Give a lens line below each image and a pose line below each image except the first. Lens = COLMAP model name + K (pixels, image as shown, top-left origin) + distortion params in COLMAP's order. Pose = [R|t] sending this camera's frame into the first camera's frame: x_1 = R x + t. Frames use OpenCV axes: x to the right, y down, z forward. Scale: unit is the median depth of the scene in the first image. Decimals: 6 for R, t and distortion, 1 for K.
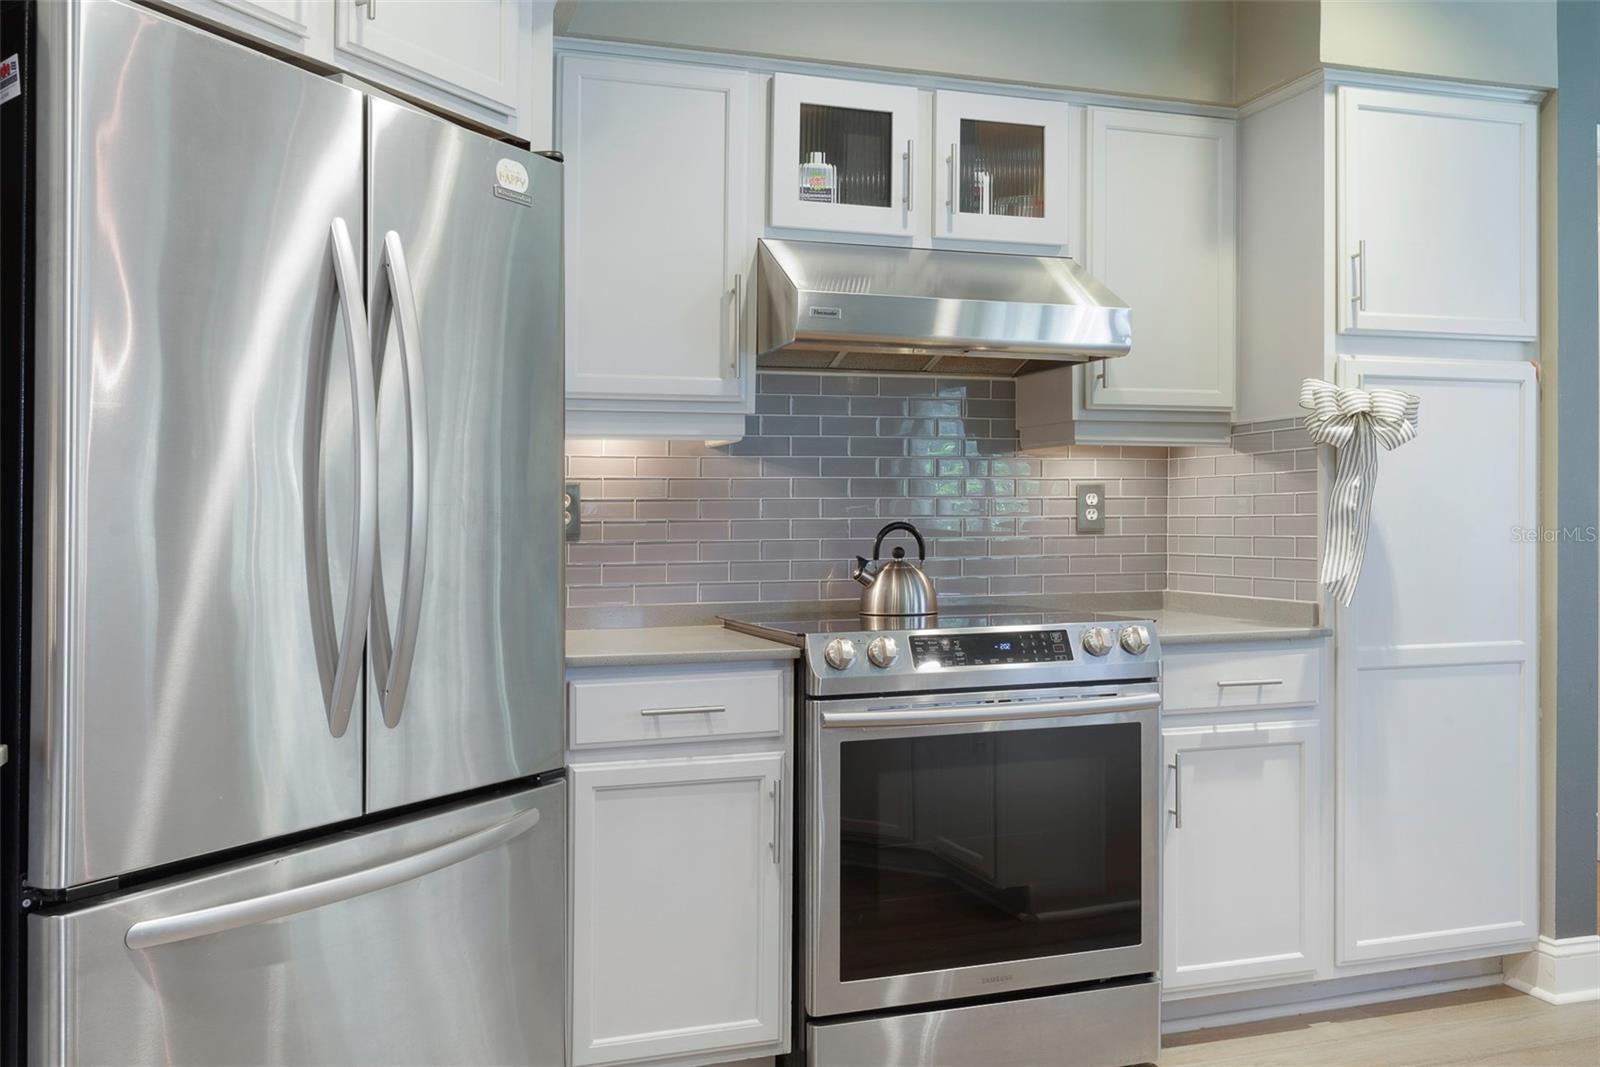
lens RADIAL K [[1348.5, 0, 802.5], [0, 1348.5, 503.9], [0, 0, 1]] dist [0.004735, 0.003929]
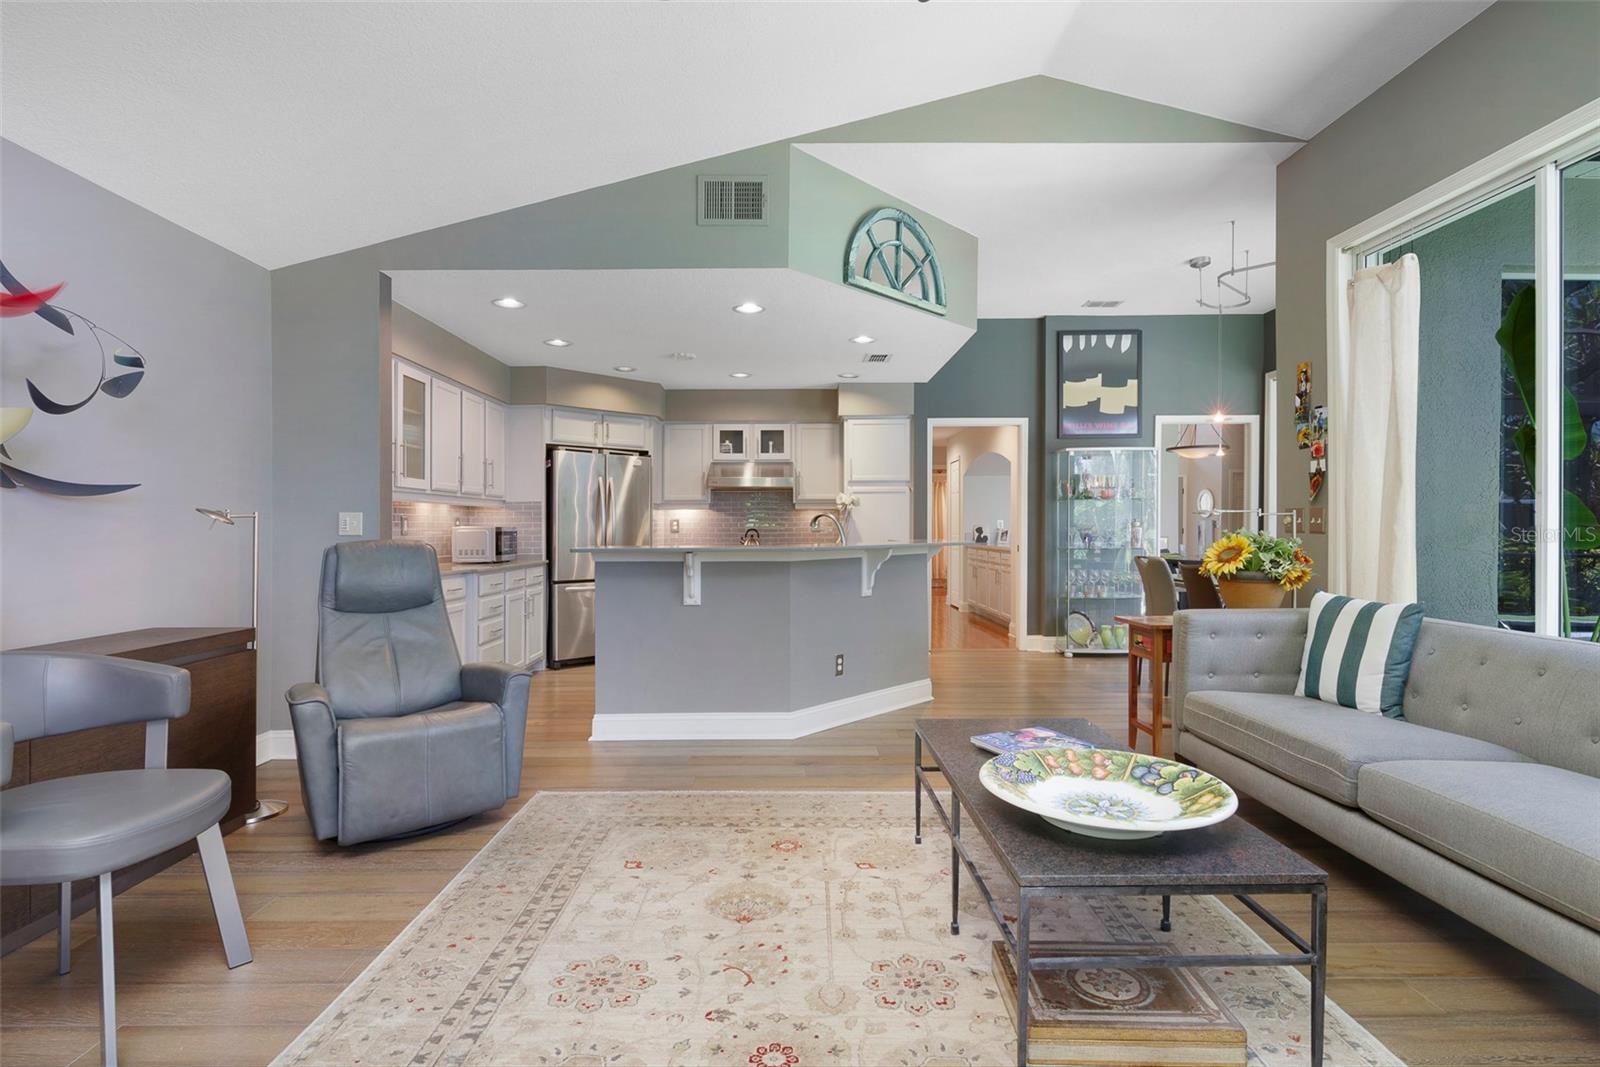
lens RADIAL K [[797.5, 0, 795.0], [0, 797.5, 522.0], [0, 0, 1]] dist [-0.000307, -0.000220]
pose [[0.949423, 0.001044, -0.313998, 0.963667], [0.000334, 0.999991, 0.004336, -0.018067], [0.313999, -0.004221, 0.949414, -1.251583]]
